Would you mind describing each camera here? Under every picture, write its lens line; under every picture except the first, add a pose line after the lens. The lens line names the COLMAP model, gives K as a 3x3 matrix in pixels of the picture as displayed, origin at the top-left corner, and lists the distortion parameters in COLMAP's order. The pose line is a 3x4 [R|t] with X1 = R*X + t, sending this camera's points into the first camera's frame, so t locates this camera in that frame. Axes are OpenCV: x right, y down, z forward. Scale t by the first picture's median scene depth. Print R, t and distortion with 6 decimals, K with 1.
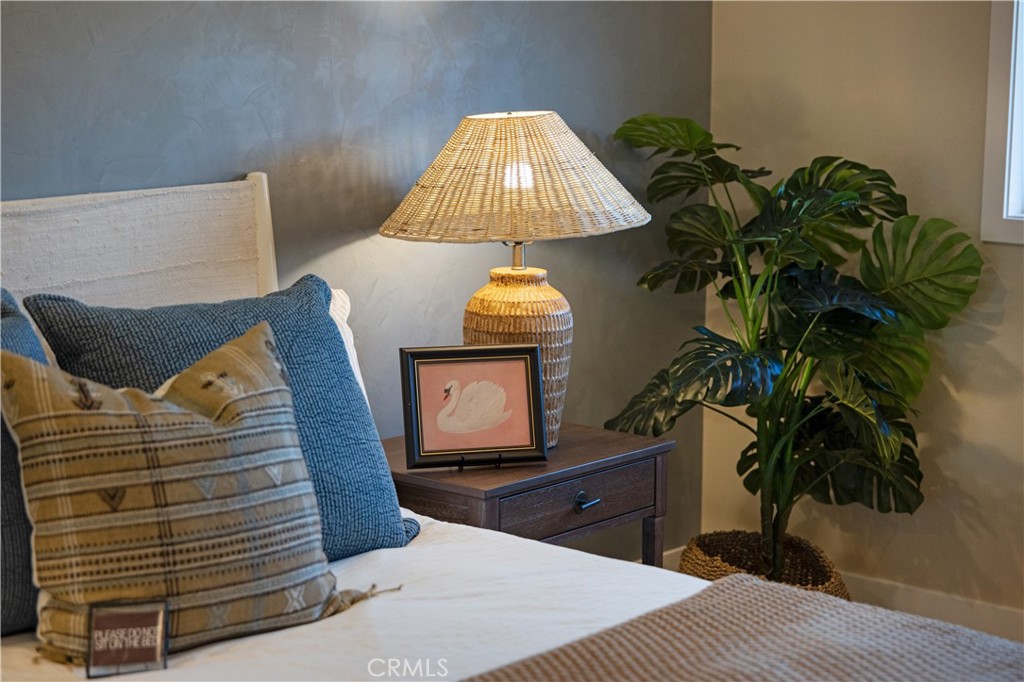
lens RADIAL K [[1977.7, 0, 512.9], [0, 1977.7, 340.5], [0, 0, 1]] dist [0.027455, 0.000000]
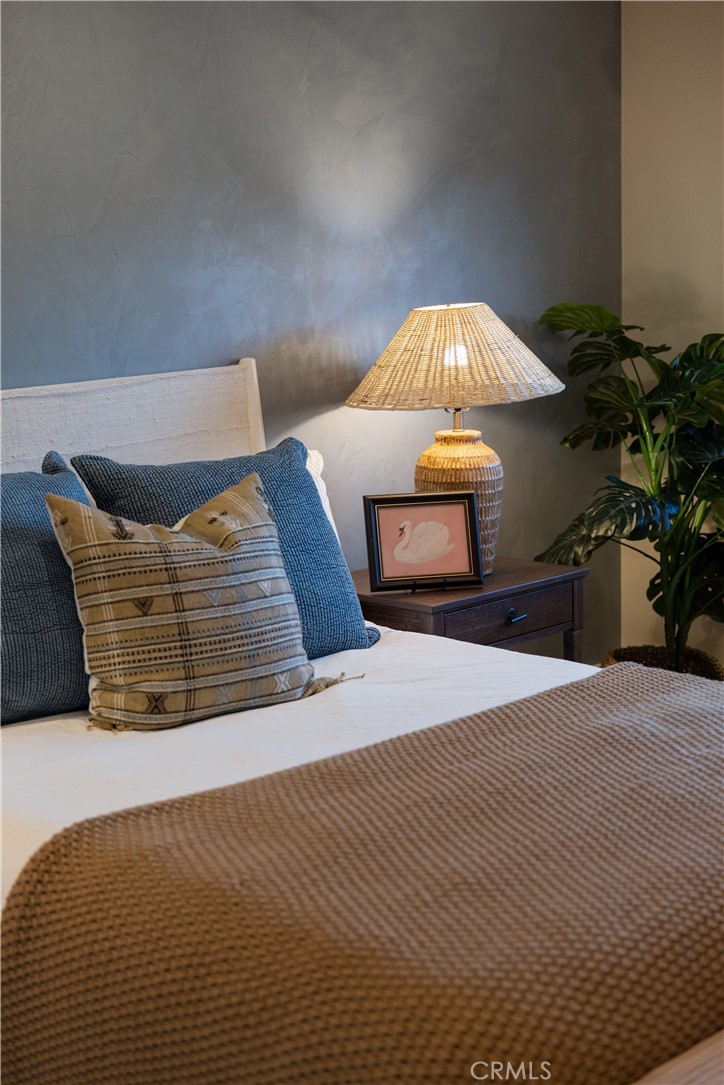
lens RADIAL K [[1803.3, 0, 361.9], [0, 1803.3, 544.9], [0, 0, 1]] dist [0.035709, 0.000000]
pose [[0.997525, -0.017568, -0.068085, 0.019252], [0.018759, 0.999681, 0.016897, 0.015694], [0.067767, -0.018132, 0.997536, -0.140886]]
